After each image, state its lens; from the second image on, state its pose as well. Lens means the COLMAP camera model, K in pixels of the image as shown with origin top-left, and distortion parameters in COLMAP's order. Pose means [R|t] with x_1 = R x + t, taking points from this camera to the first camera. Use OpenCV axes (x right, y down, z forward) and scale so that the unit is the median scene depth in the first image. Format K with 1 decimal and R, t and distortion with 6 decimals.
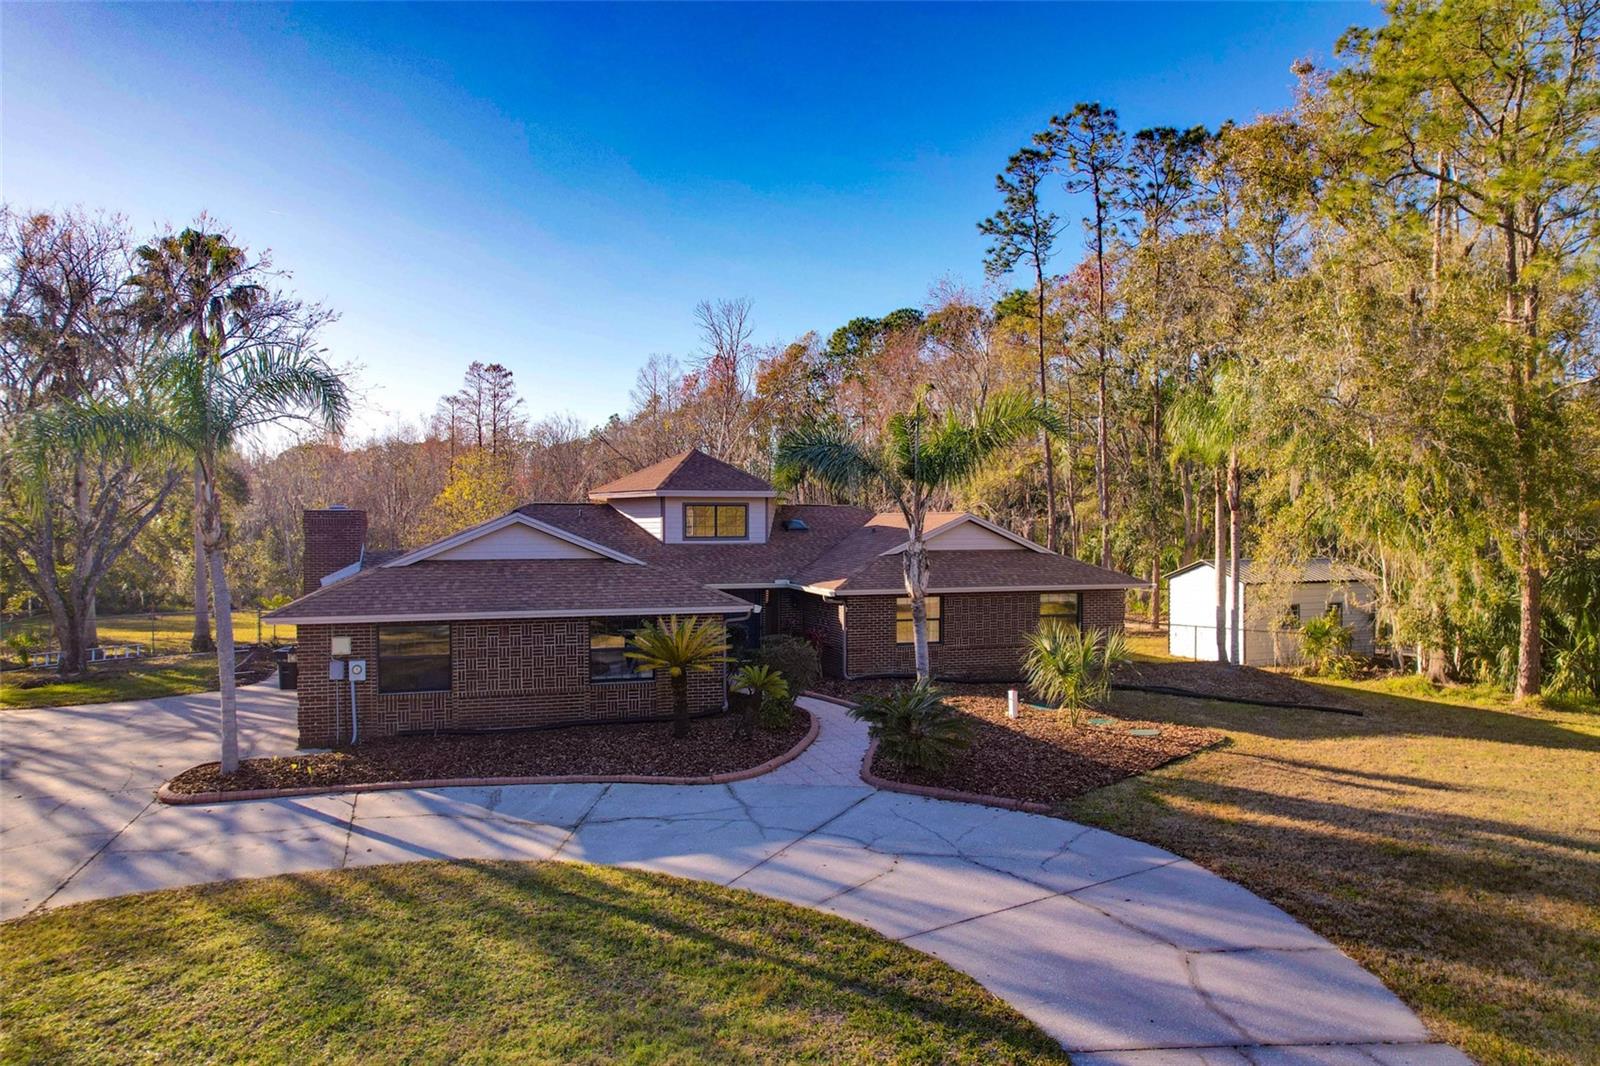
lens RADIAL K [[1033.2, 0, 798.7], [0, 1033.2, 529.0], [0, 0, 1]] dist [-0.080156, 0.074237]
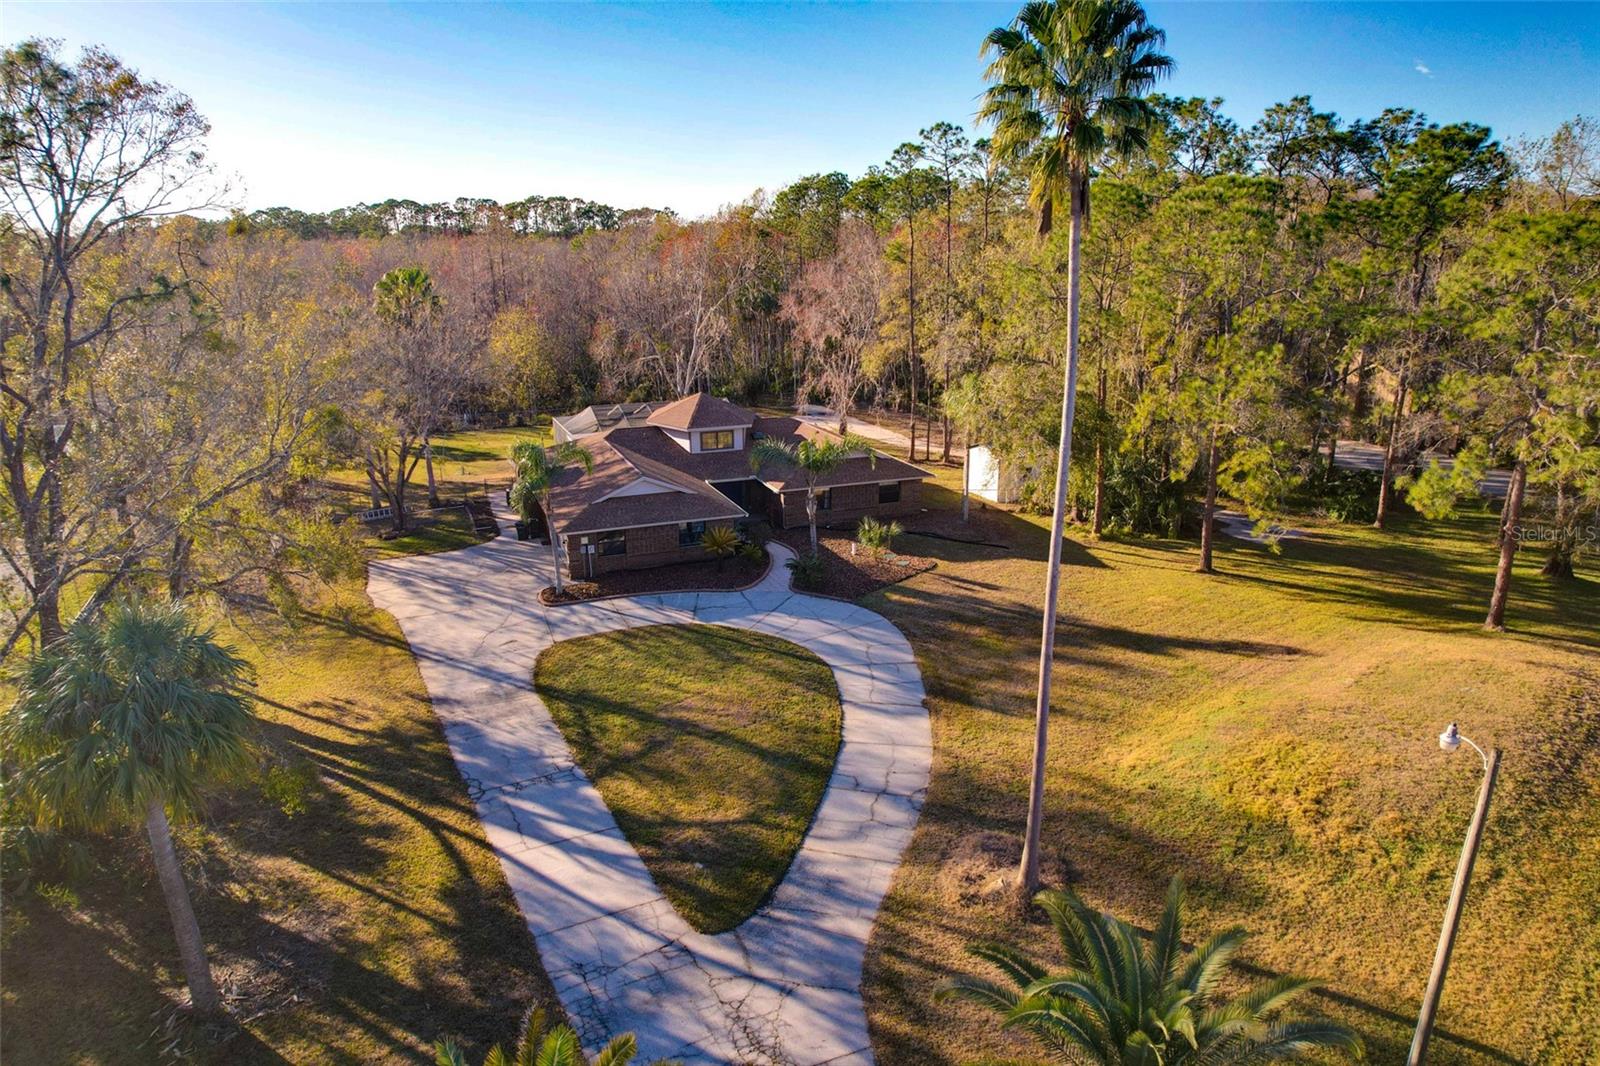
lens RADIAL K [[1024.6, 0, 797.5], [0, 1024.6, 531.2], [0, 0, 1]] dist [-0.079466, 0.070599]
pose [[0.998674, -0.019746, 0.047535, -0.047188], [0.006305, 0.963464, 0.267763, -0.692610], [-0.051085, -0.267108, 0.962312, -1.739524]]
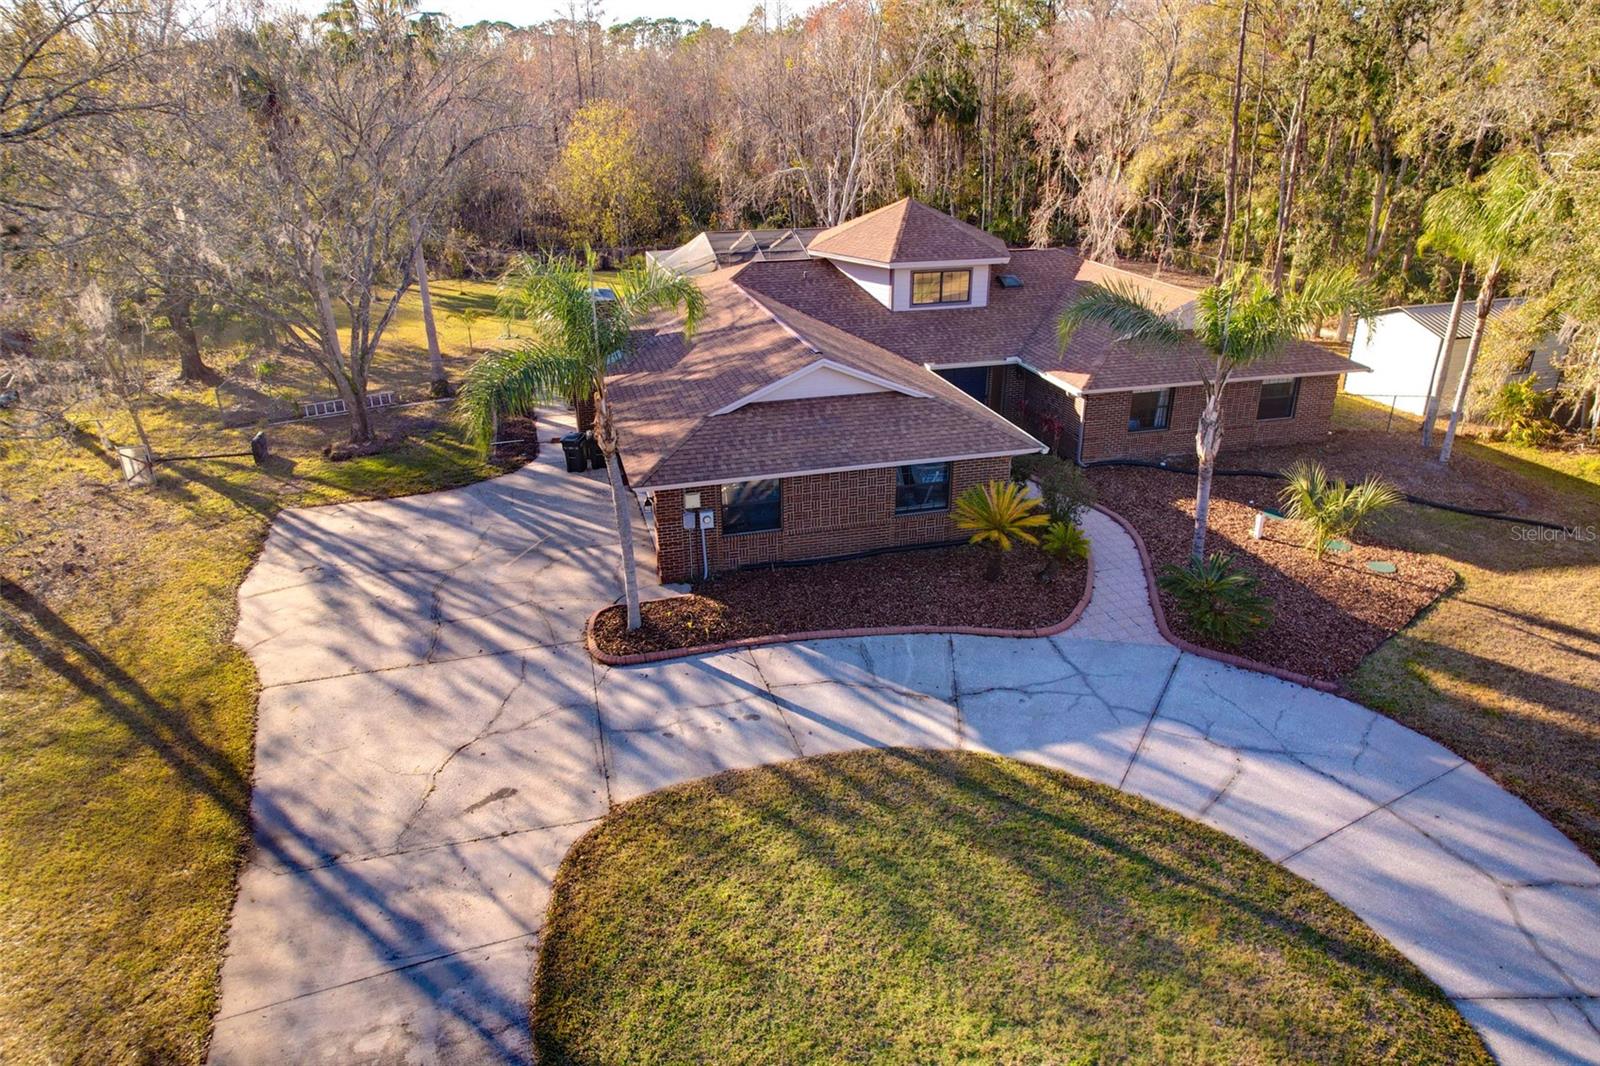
lens RADIAL K [[1024.6, 0, 797.5], [0, 1024.6, 531.2], [0, 0, 1]] dist [-0.079466, 0.070599]
pose [[0.998421, 0.016600, -0.053668, -0.320536], [0.005771, 0.919982, 0.391918, -0.355899], [0.055880, -0.391609, 0.918433, -0.063484]]
